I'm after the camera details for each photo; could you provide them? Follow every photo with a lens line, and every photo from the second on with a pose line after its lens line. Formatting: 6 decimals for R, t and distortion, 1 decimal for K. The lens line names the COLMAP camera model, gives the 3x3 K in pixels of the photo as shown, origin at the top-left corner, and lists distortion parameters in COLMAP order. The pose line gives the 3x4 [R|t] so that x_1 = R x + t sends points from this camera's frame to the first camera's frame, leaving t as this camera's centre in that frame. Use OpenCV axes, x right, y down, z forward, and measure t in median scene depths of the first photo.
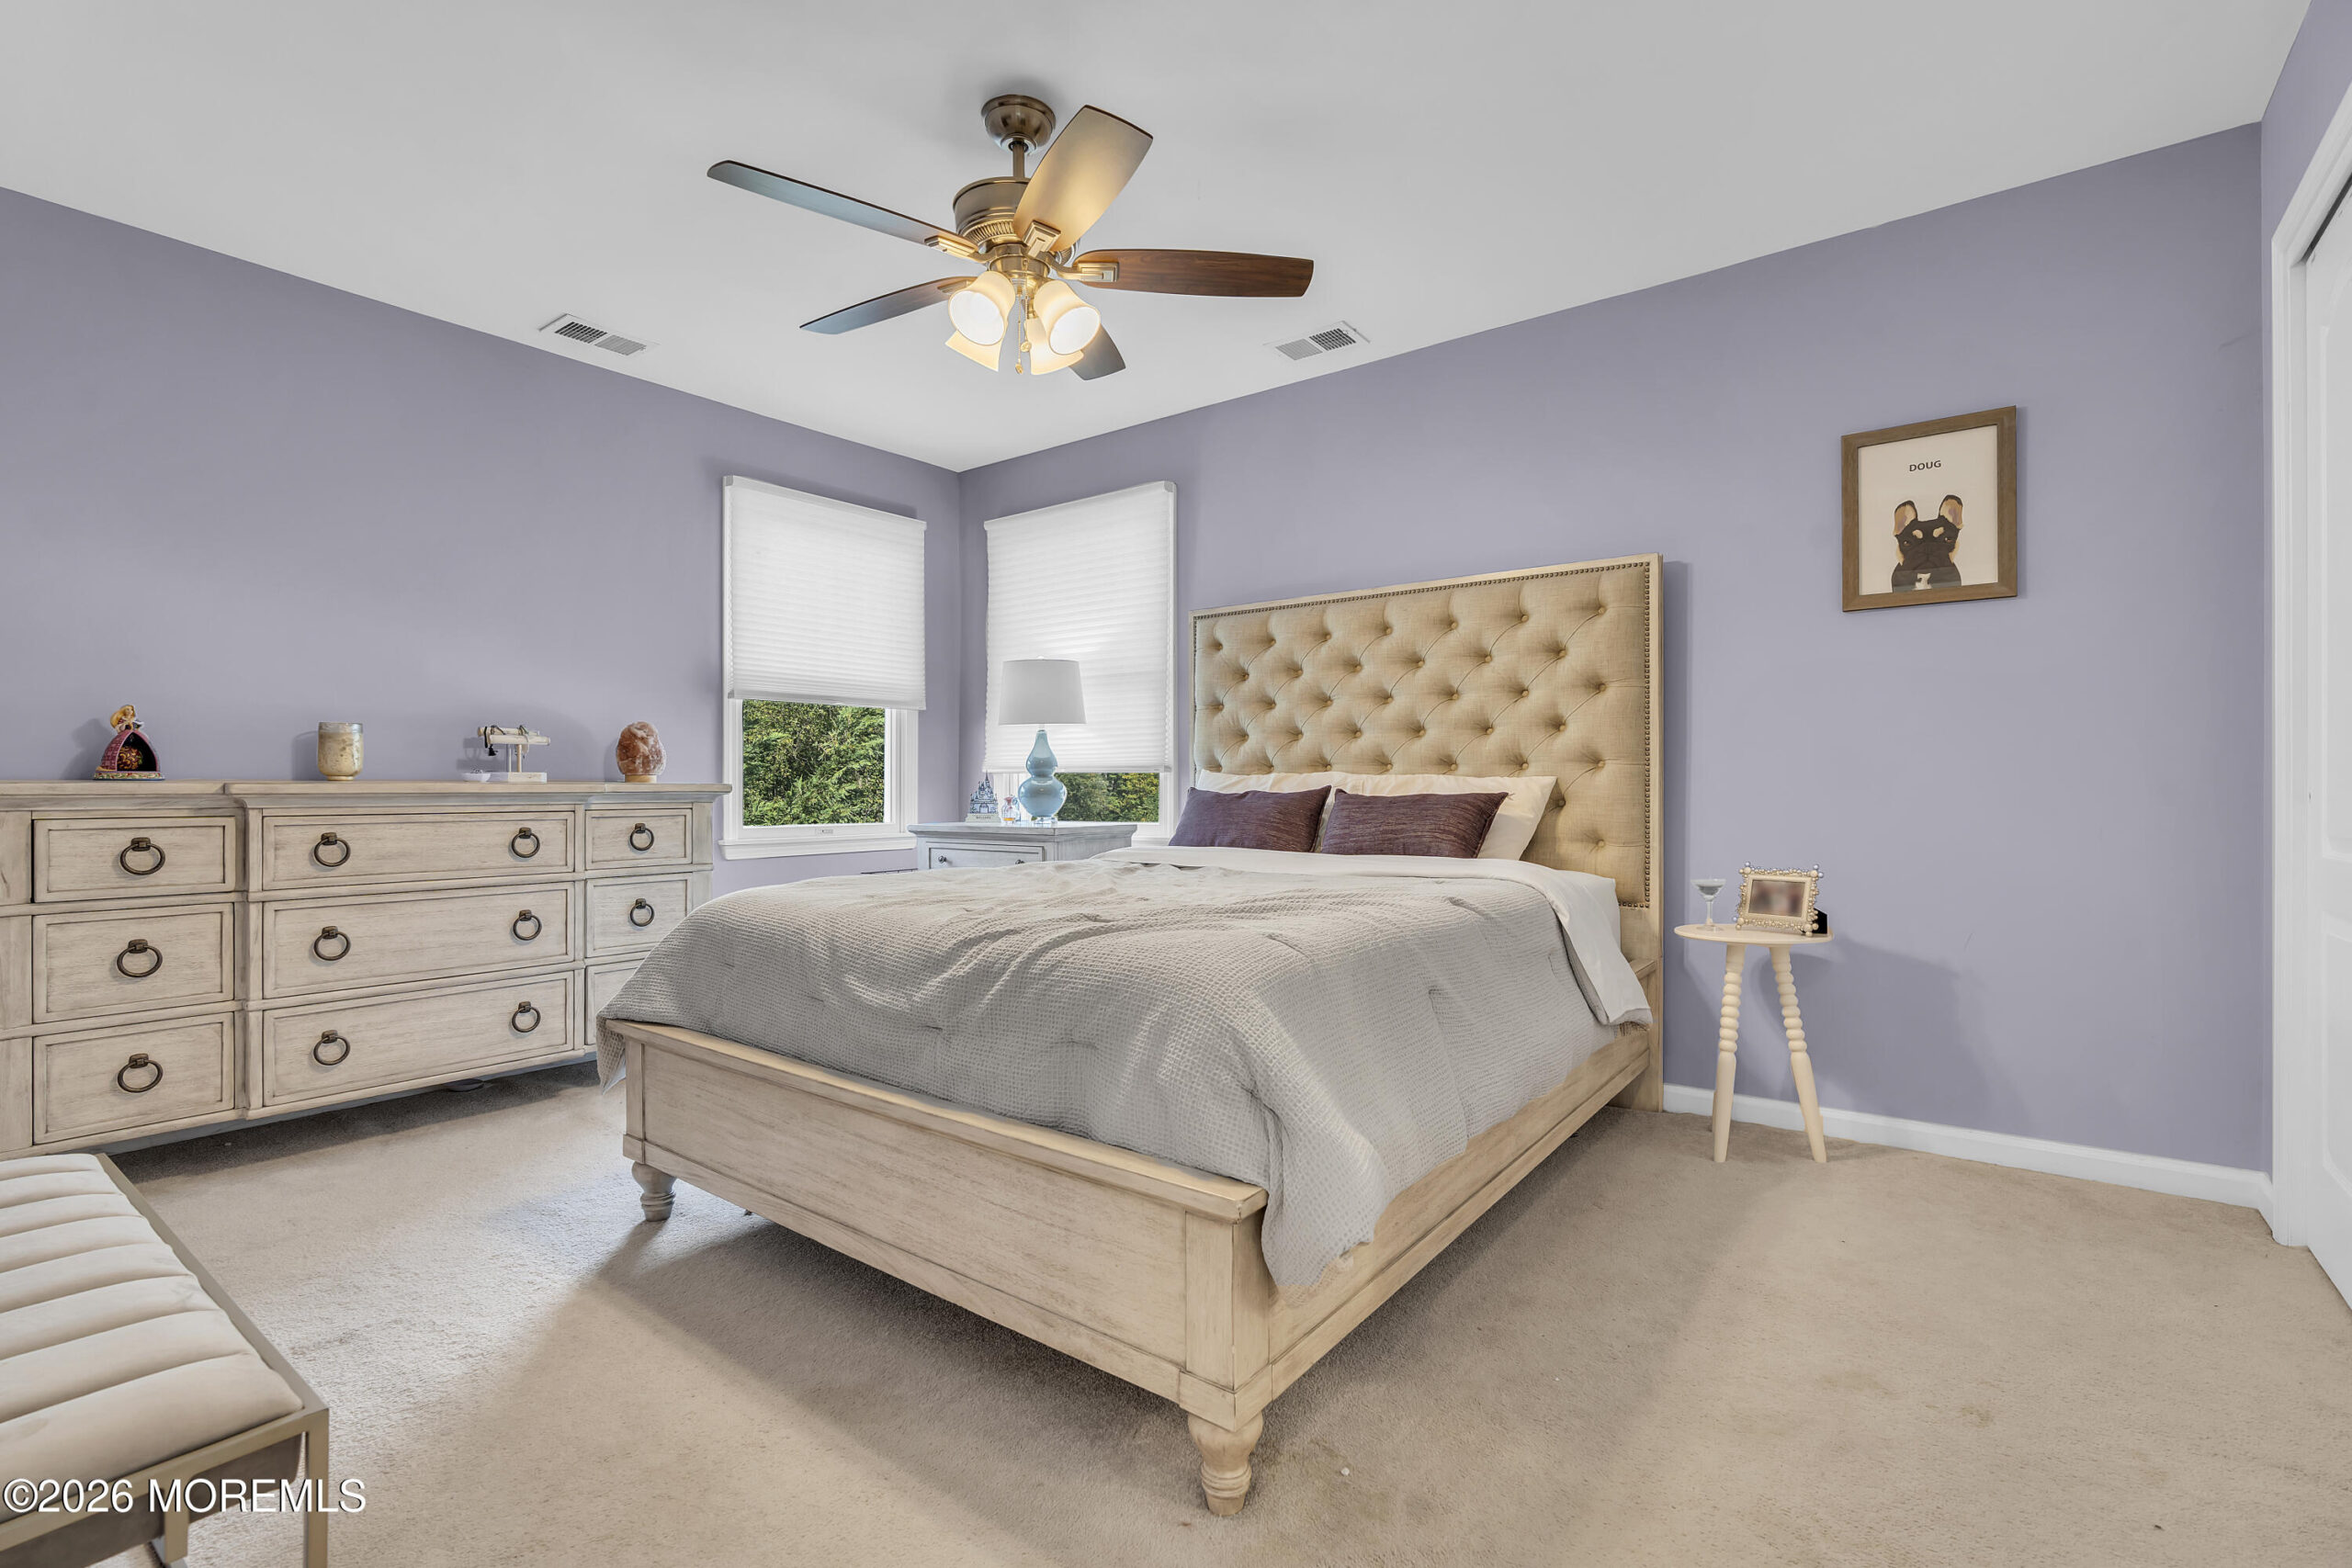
lens RADIAL K [[1059.8, 0, 1173.5], [0, 1059.8, 792.1], [0, 0, 1]] dist [-0.015186, 0.005109]
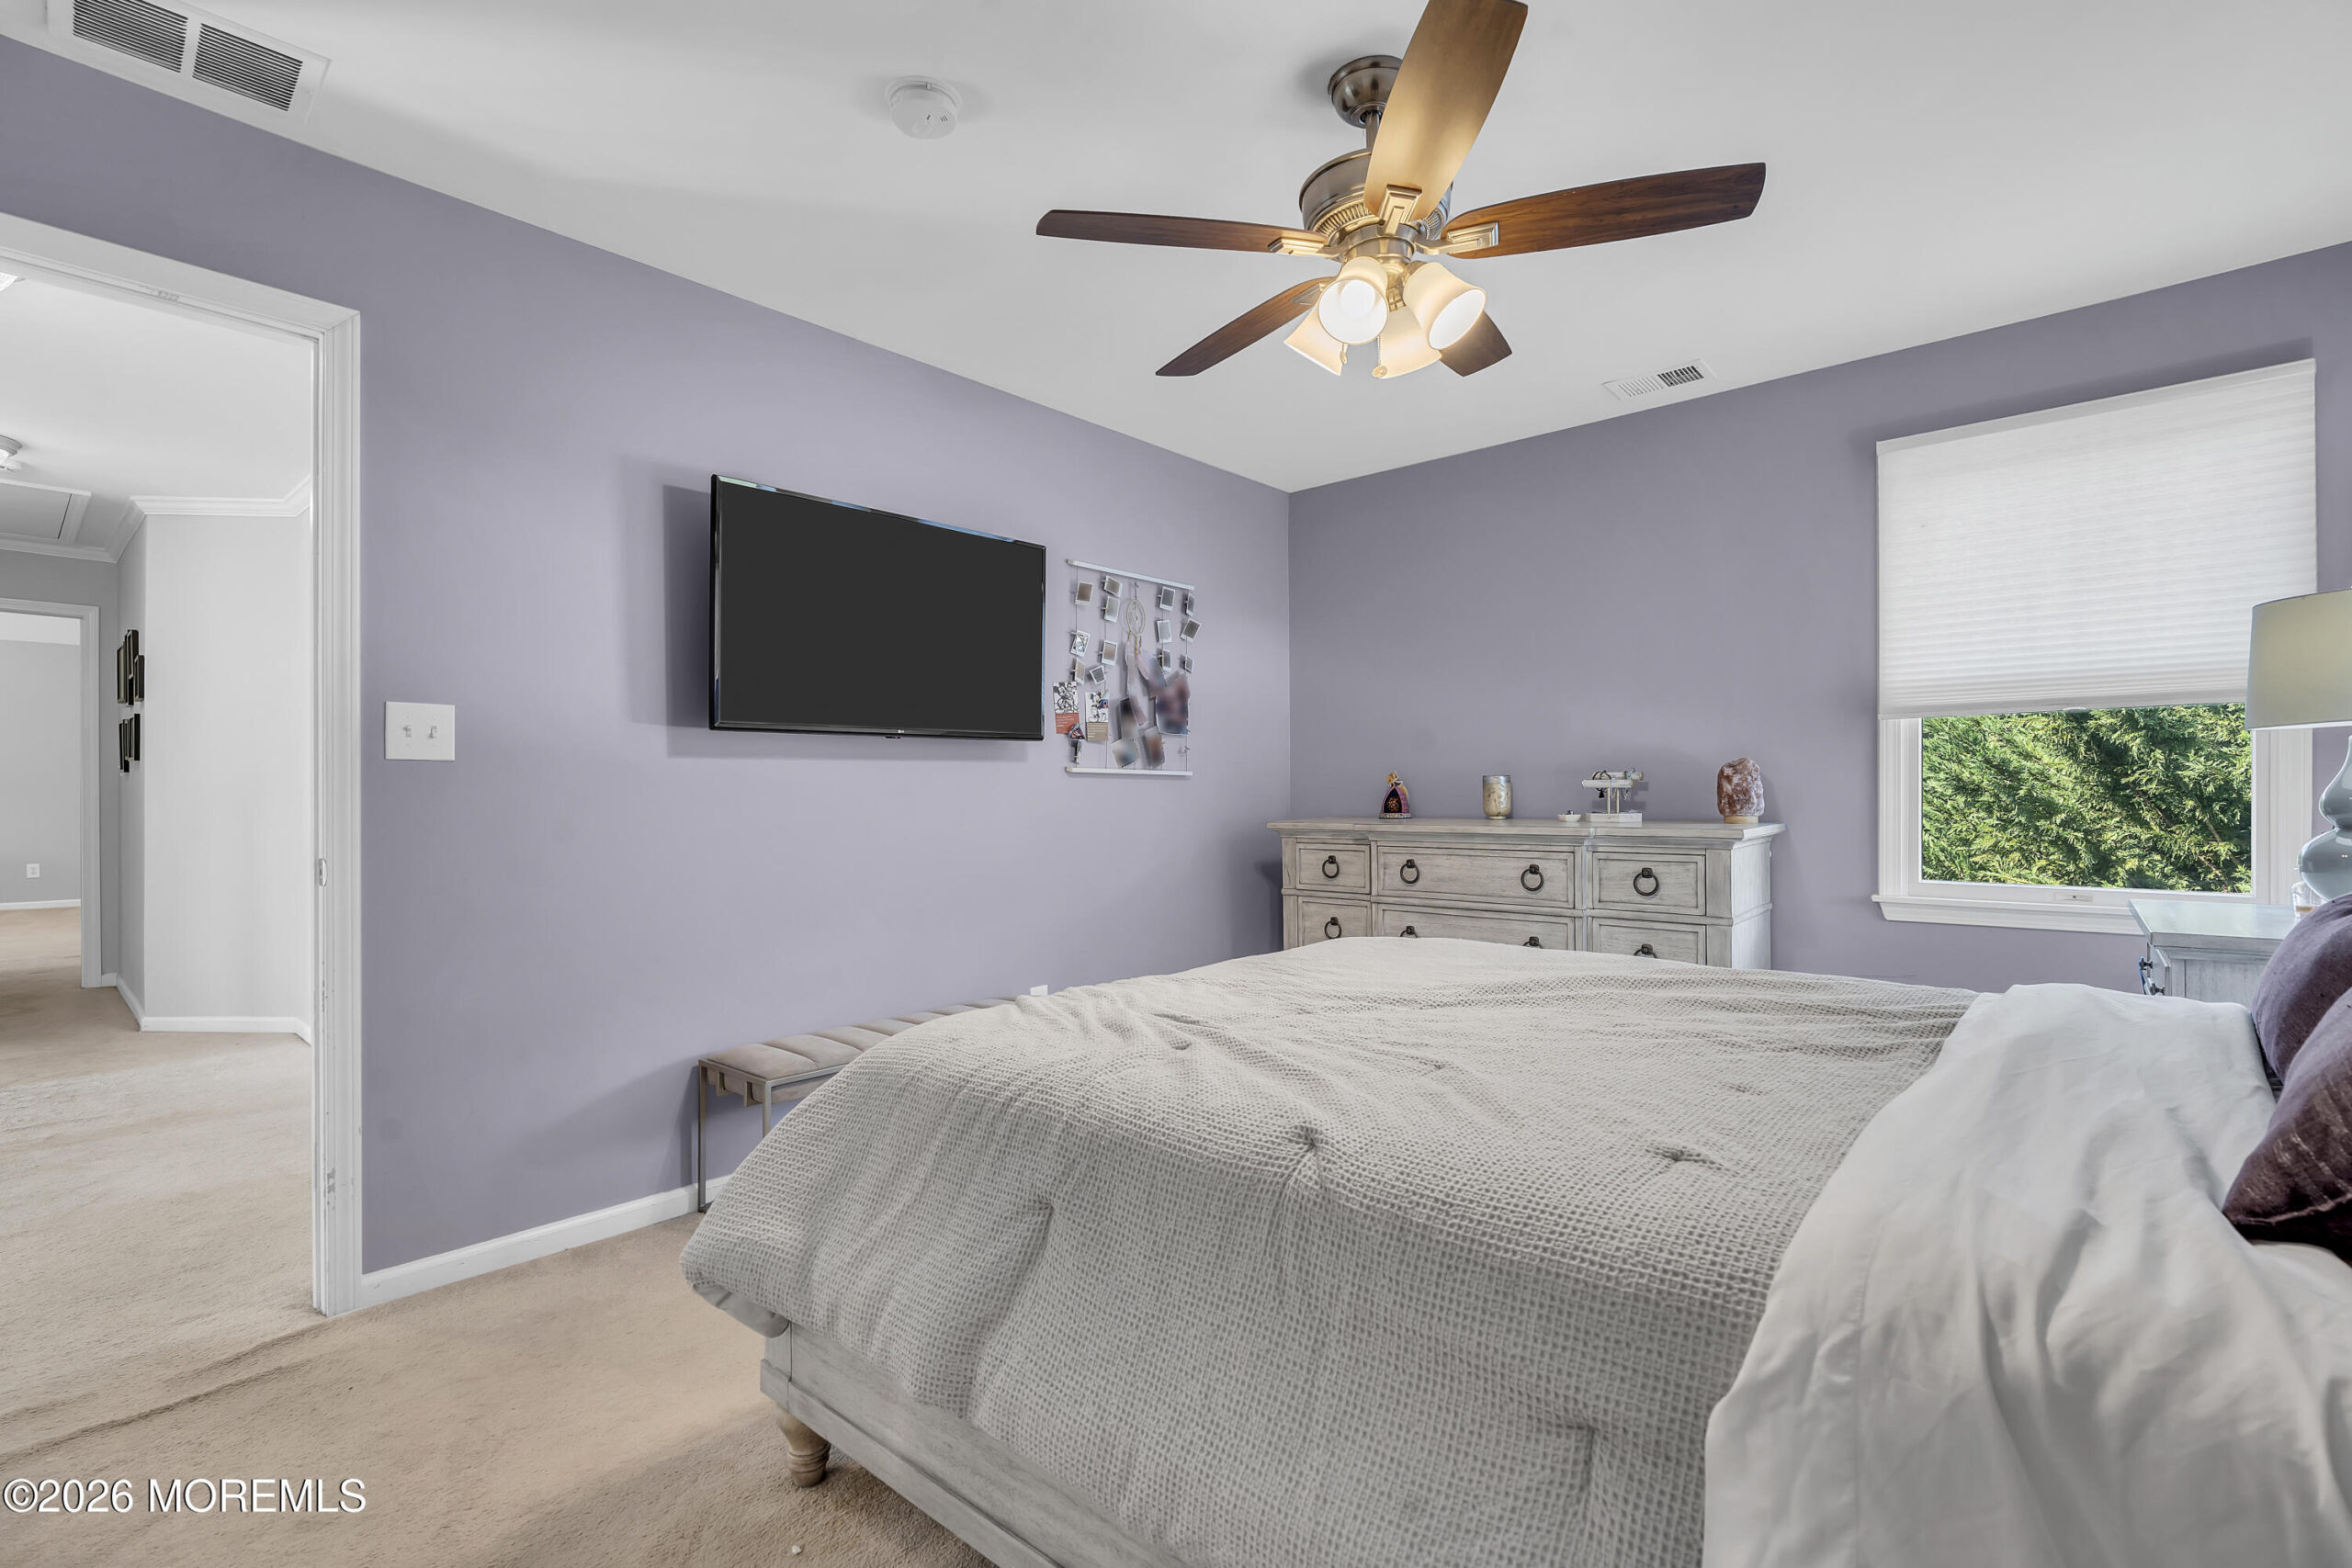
lens RADIAL K [[1059.8, 0, 1174.7], [0, 1059.8, 784.3], [0, 0, 1]] dist [-0.015186, 0.005109]
pose [[-0.072702, -0.007423, -0.997326, 0.561383], [0.000946, 0.999971, -0.007511, -0.045615], [0.997353, -0.001489, -0.072693, 0.695794]]
